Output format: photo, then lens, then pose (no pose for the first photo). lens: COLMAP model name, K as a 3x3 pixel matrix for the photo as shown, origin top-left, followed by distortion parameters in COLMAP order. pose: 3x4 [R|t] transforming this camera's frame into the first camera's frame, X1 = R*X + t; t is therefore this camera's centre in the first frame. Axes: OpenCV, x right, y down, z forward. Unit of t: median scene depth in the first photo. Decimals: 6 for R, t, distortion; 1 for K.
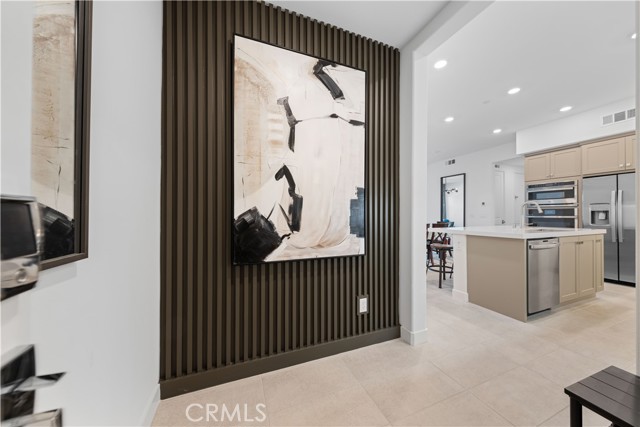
lens RADIAL K [[218.9, 0, 321.1], [0, 218.9, 213.9], [0, 0, 1]] dist [0.001154, 0.000141]
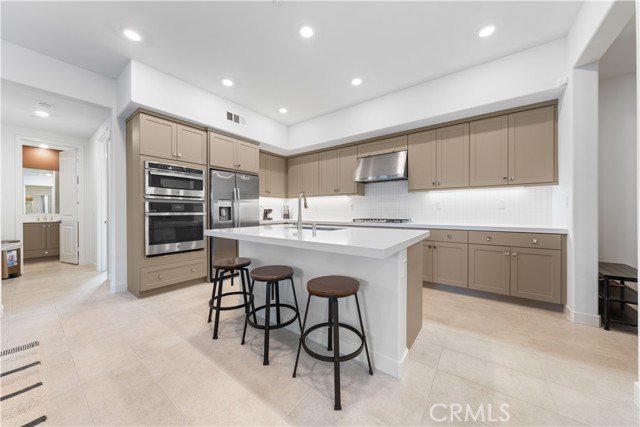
lens RADIAL K [[218.9, 0, 321.1], [0, 218.9, 213.9], [0, 0, 1]] dist [0.001154, 0.000141]
pose [[-0.520087, -0.008532, 0.854071, 0.203742], [-0.002741, 0.999962, 0.008320, 0.007691], [-0.854109, 0.001986, -0.520090, 1.045902]]
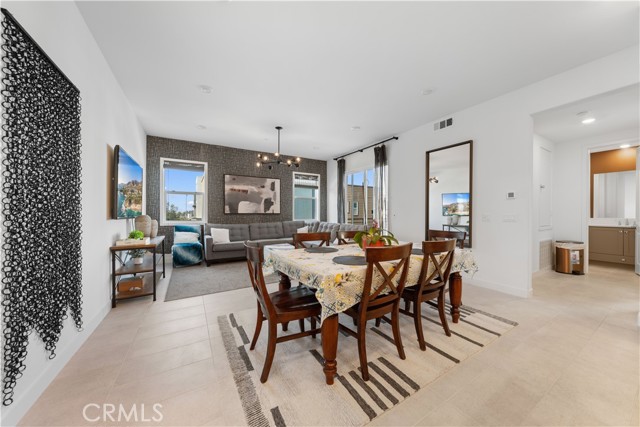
lens RADIAL K [[218.9, 0, 321.1], [0, 218.9, 213.9], [0, 0, 1]] dist [0.001154, 0.000141]
pose [[0.987525, 0.000232, 0.157459, 0.315412], [-0.001181, 0.999982, 0.005938, -0.005368], [-0.157455, -0.006050, 0.987508, 0.830592]]
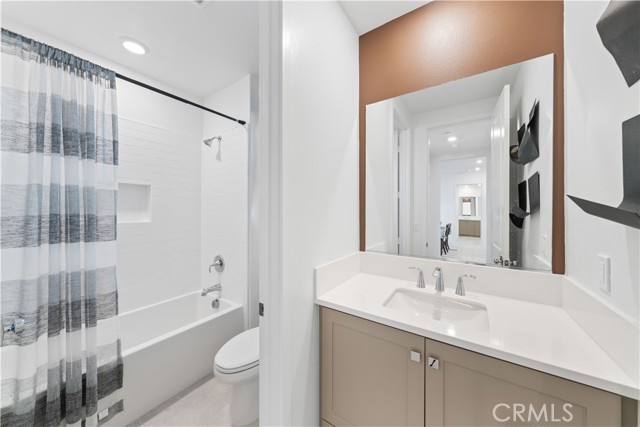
lens RADIAL K [[218.9, 0, 321.1], [0, 218.9, 213.9], [0, 0, 1]] dist [0.001154, 0.000141]
pose [[0.862217, -0.008113, 0.506473, 1.831316], [0.001957, 0.999918, 0.012685, -0.046031], [-0.506535, -0.009946, 0.862162, 1.558968]]
